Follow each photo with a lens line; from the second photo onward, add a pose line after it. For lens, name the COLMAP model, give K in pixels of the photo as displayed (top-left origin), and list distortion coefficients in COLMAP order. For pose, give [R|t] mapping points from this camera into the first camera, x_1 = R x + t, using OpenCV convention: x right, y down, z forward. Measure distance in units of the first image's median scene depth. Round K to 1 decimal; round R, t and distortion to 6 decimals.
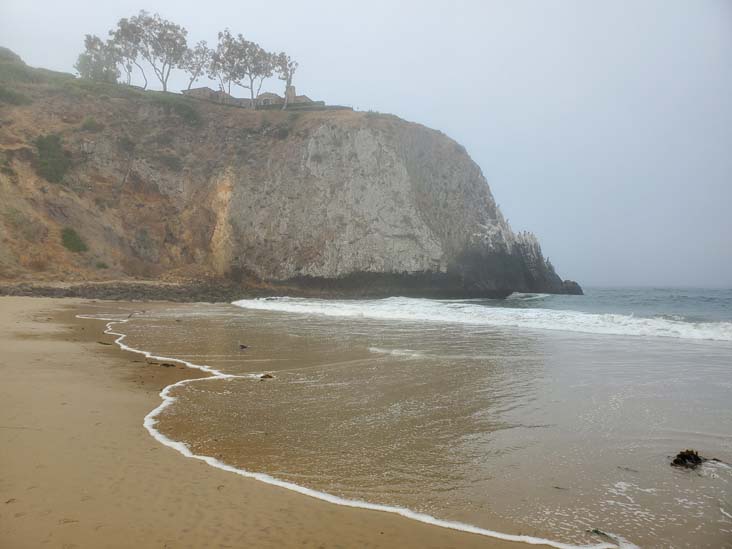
lens RADIAL K [[579.8, 0, 366.0], [0, 579.8, 274.5], [0, 0, 1]] dist [0.055683, -0.041979]
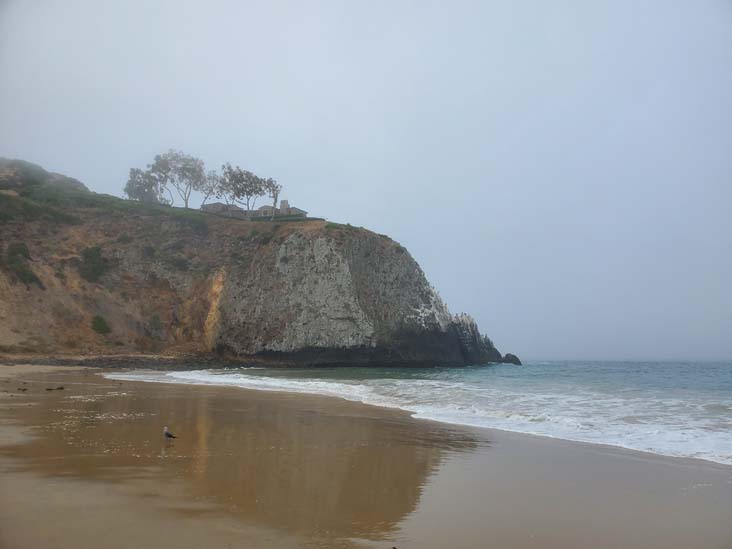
lens RADIAL K [[586.1, 0, 389.9], [0, 586.1, 275.2], [0, 0, 1]] dist [0.061294, -0.153299]
pose [[0.996685, -0.015422, -0.079888, 0.248703], [0.005005, 0.991634, -0.128986, 0.006431], [0.081209, 0.128158, 0.988423, -0.276357]]
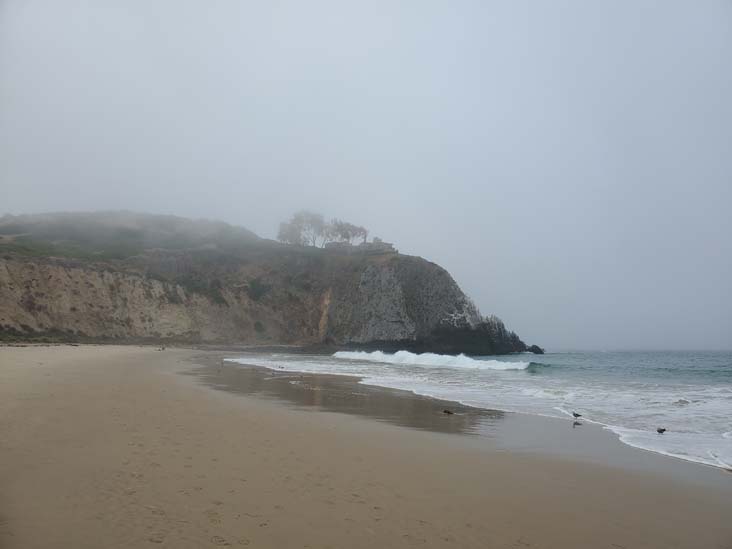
lens RADIAL K [[579.8, 0, 366.0], [0, 579.8, 274.5], [0, 0, 1]] dist [0.055683, -0.041979]
pose [[0.906035, -0.051974, -0.419999, 0.740812], [0.003094, 0.993217, -0.116234, 0.003389], [0.423191, 0.104012, 0.900050, -0.778604]]
